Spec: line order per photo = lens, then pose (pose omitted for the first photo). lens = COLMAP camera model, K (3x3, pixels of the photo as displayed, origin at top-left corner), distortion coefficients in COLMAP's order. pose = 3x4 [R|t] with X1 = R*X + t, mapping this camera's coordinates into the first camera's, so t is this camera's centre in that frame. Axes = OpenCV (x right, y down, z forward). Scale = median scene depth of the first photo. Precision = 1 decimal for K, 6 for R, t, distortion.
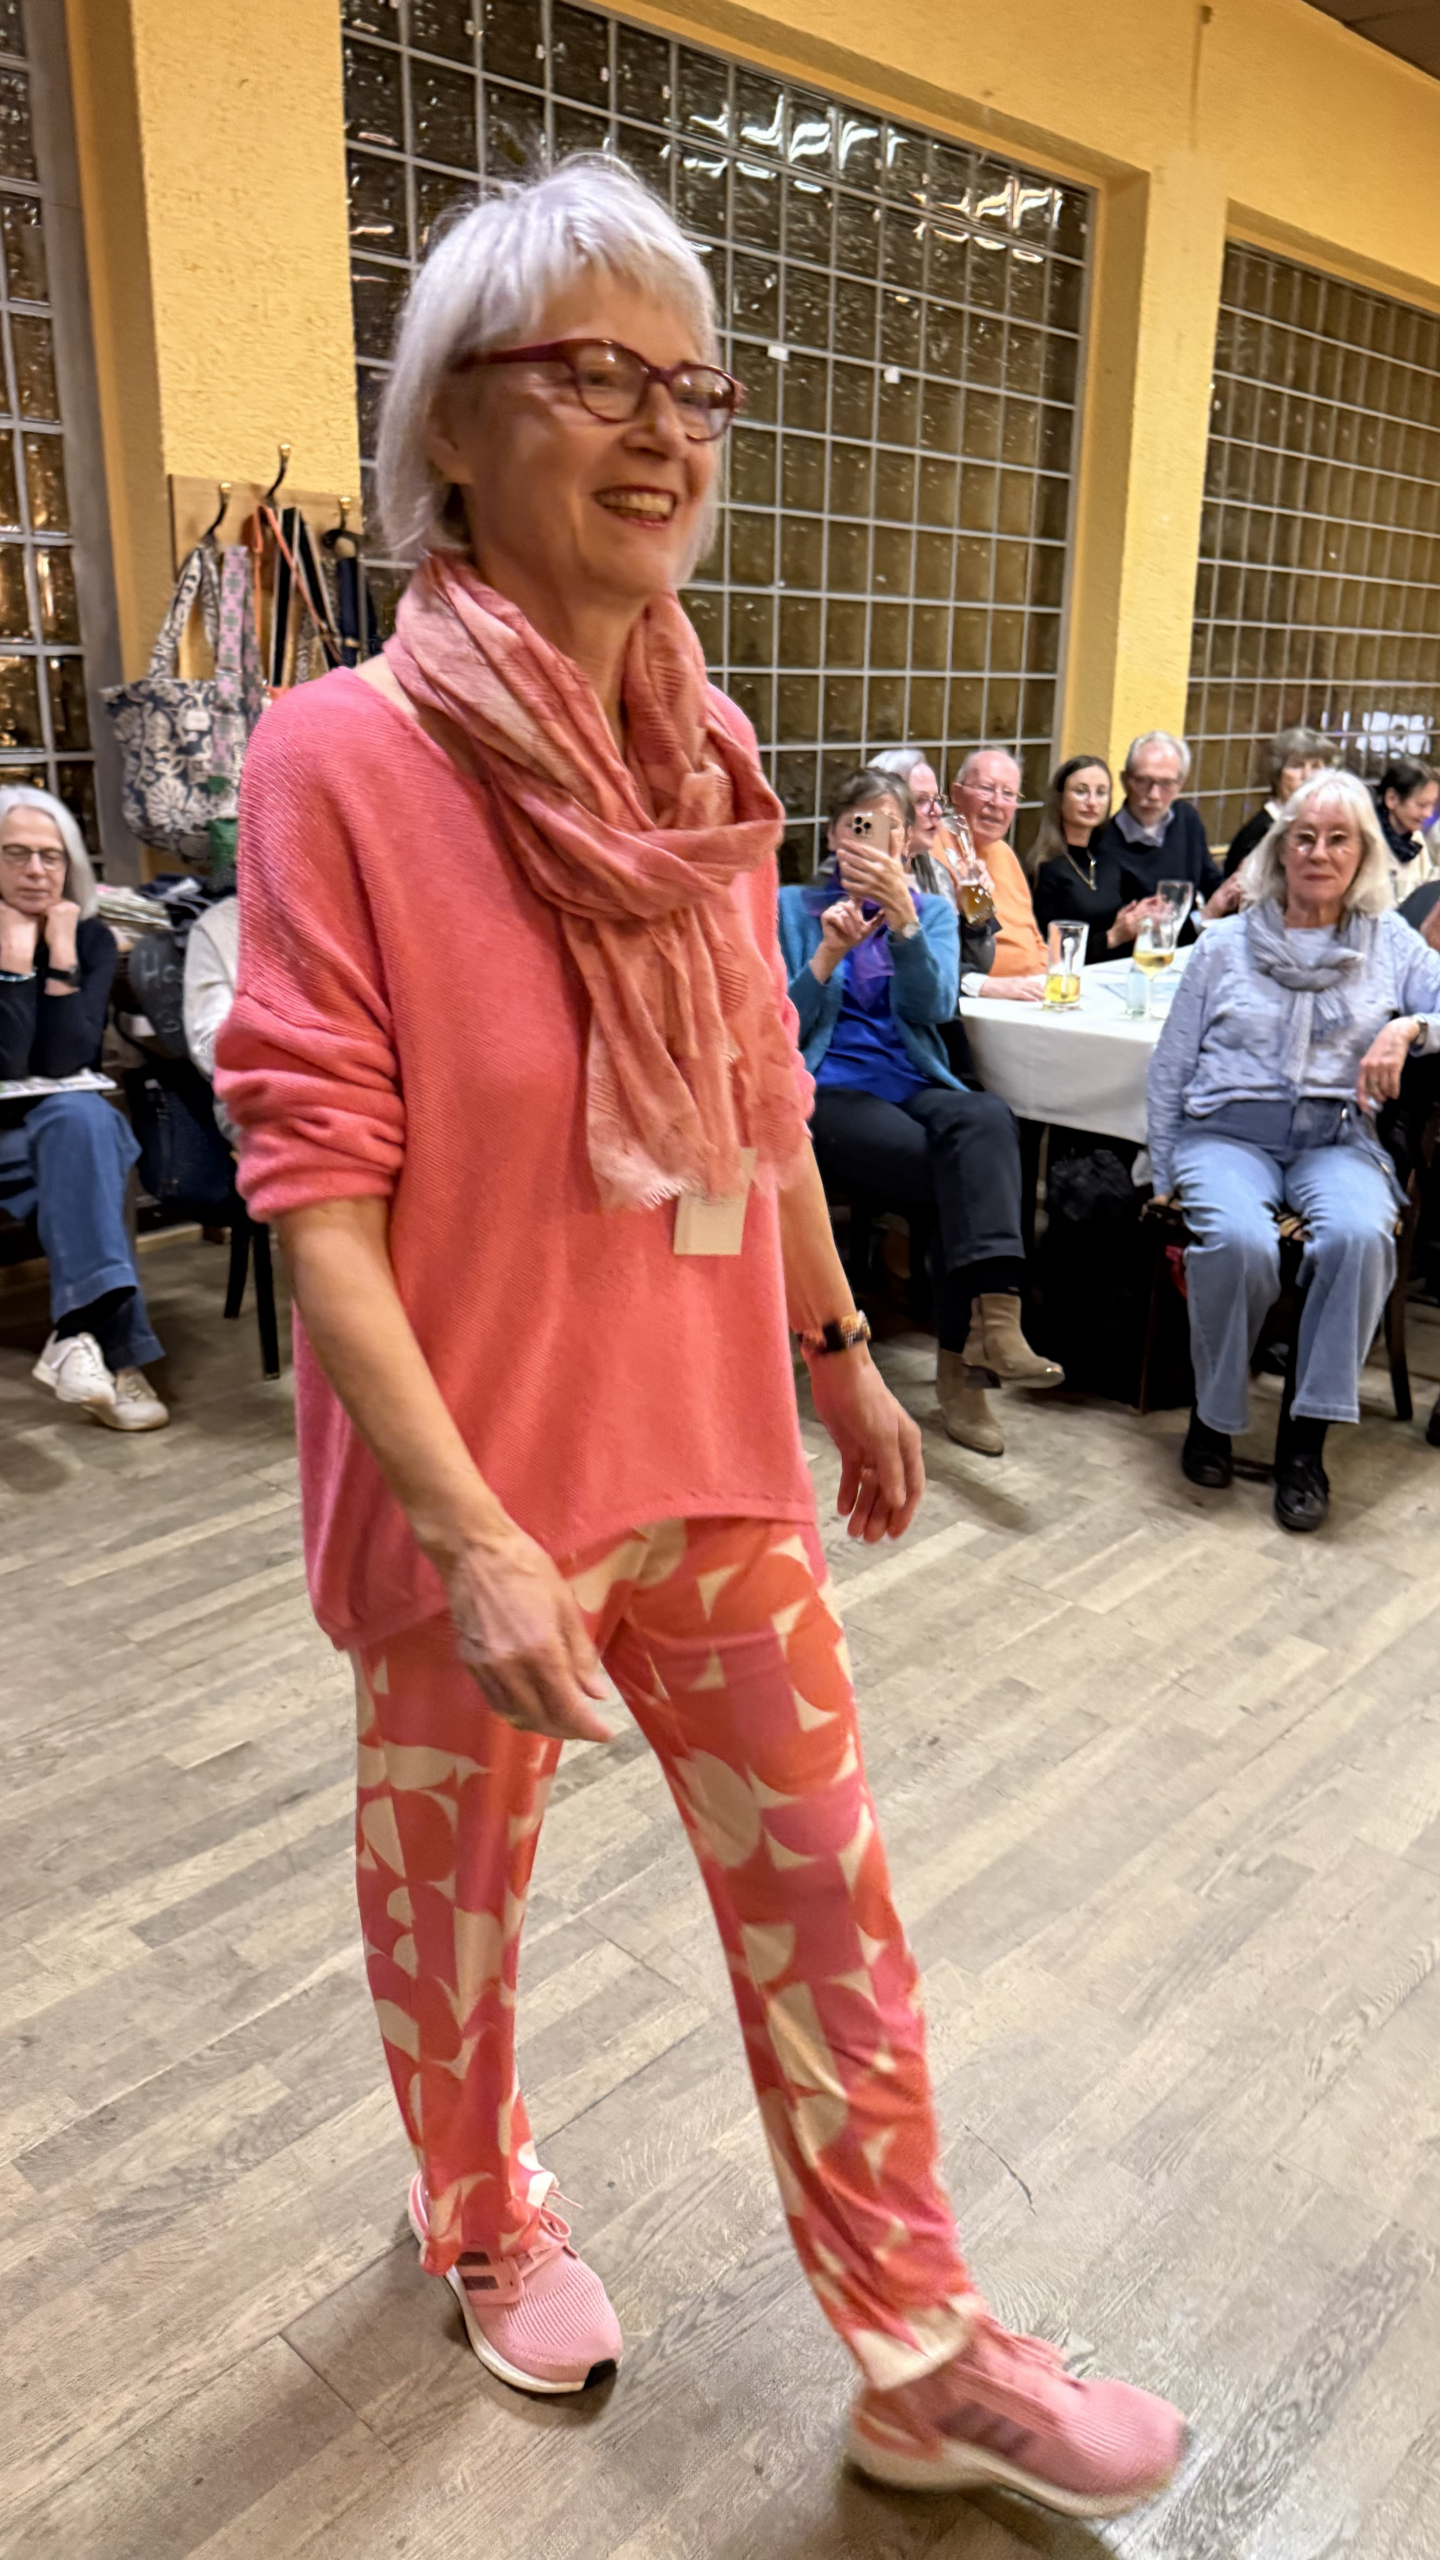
lens RADIAL K [[1815.5, 0, 742.4], [0, 1815.5, 1290.4], [0, 0, 1]] dist [0.022000, -0.041928]
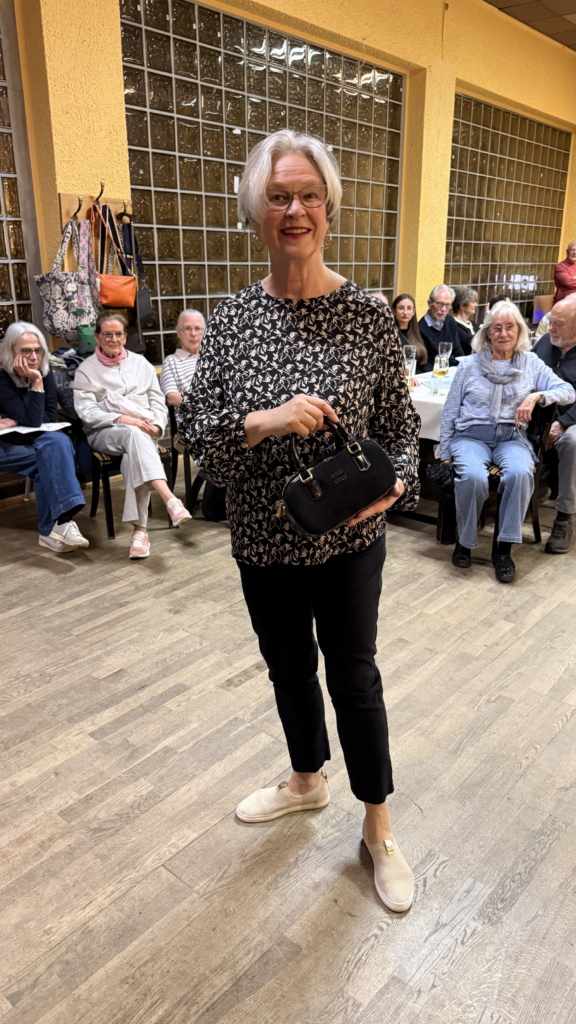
lens RADIAL K [[726.2, 0, 289.7], [0, 726.2, 513.5], [0, 0, 1]] dist [0.022000, -0.041928]
pose [[0.999152, -0.026345, 0.031644, -0.040093], [0.026117, 0.999630, 0.007592, 0.012662], [-0.031833, -0.006759, 0.999470, -0.067675]]
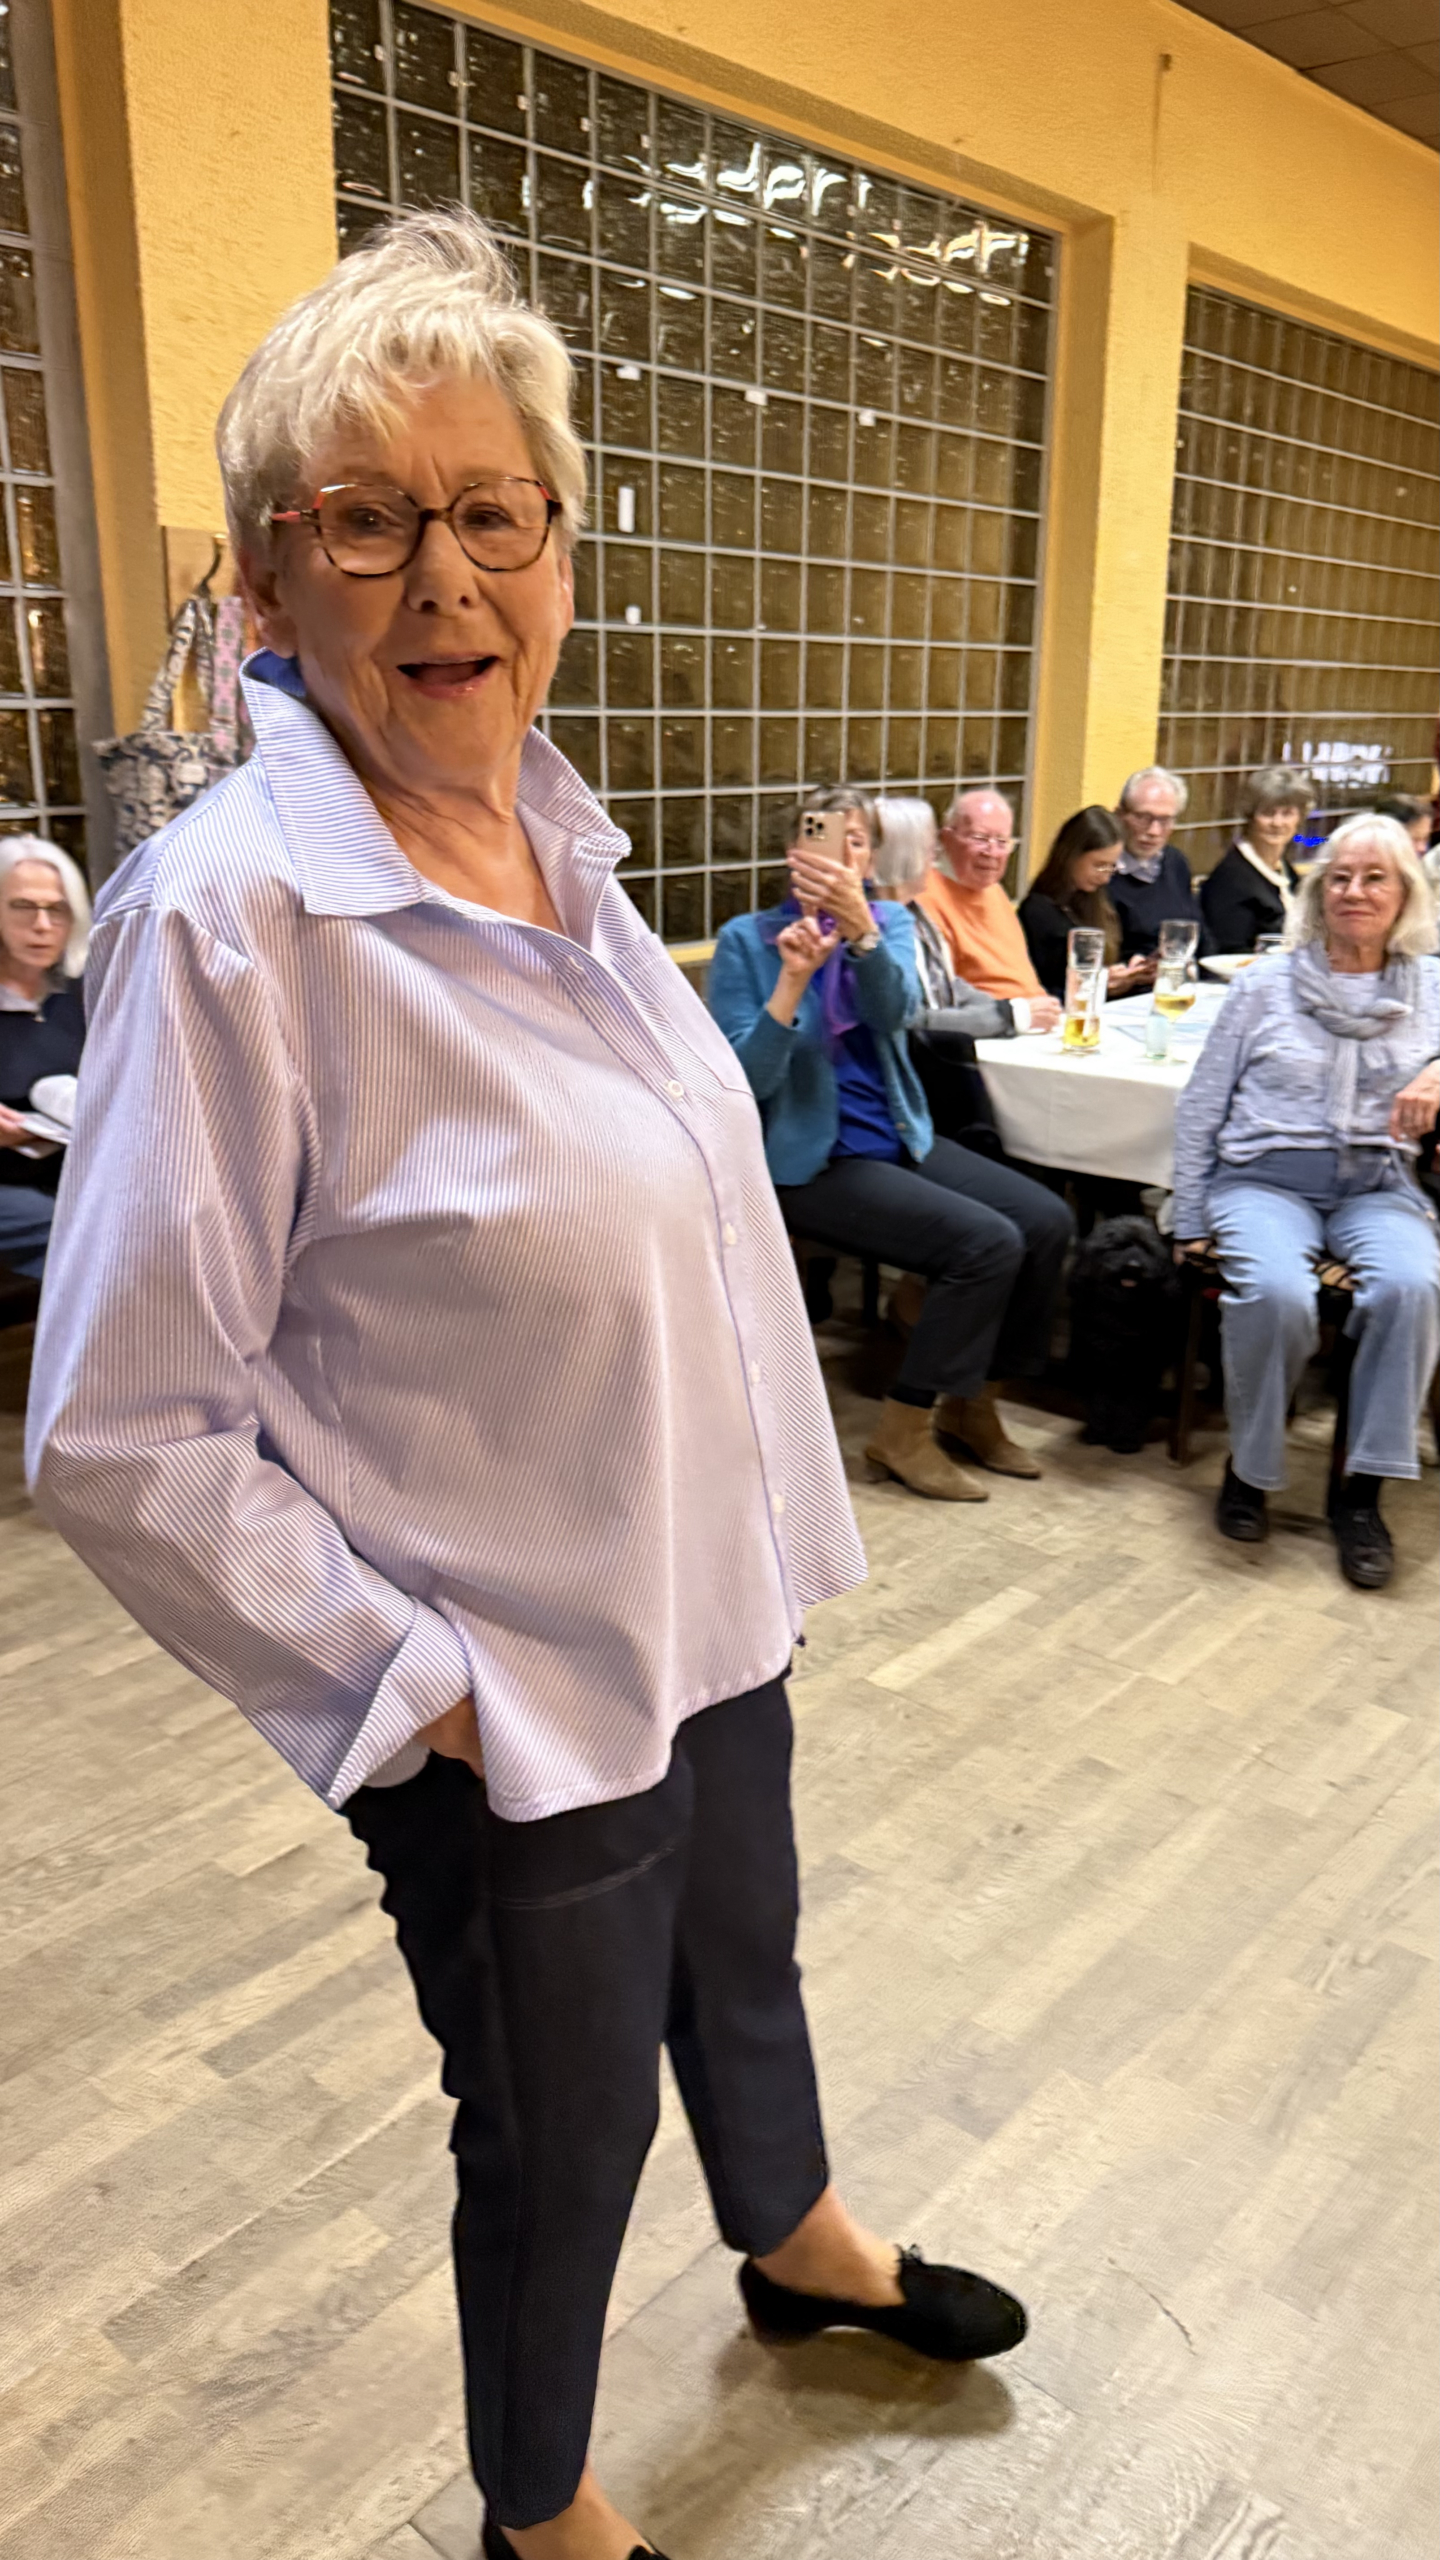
lens RADIAL K [[1815.5, 0, 708.6], [0, 1815.5, 1265.5], [0, 0, 1]] dist [0.022000, -0.041928]
pose [[0.999731, -0.016735, 0.016077, -0.054522], [0.017191, 0.999440, -0.028706, -0.018963], [-0.015587, 0.028975, 0.999459, 0.027666]]
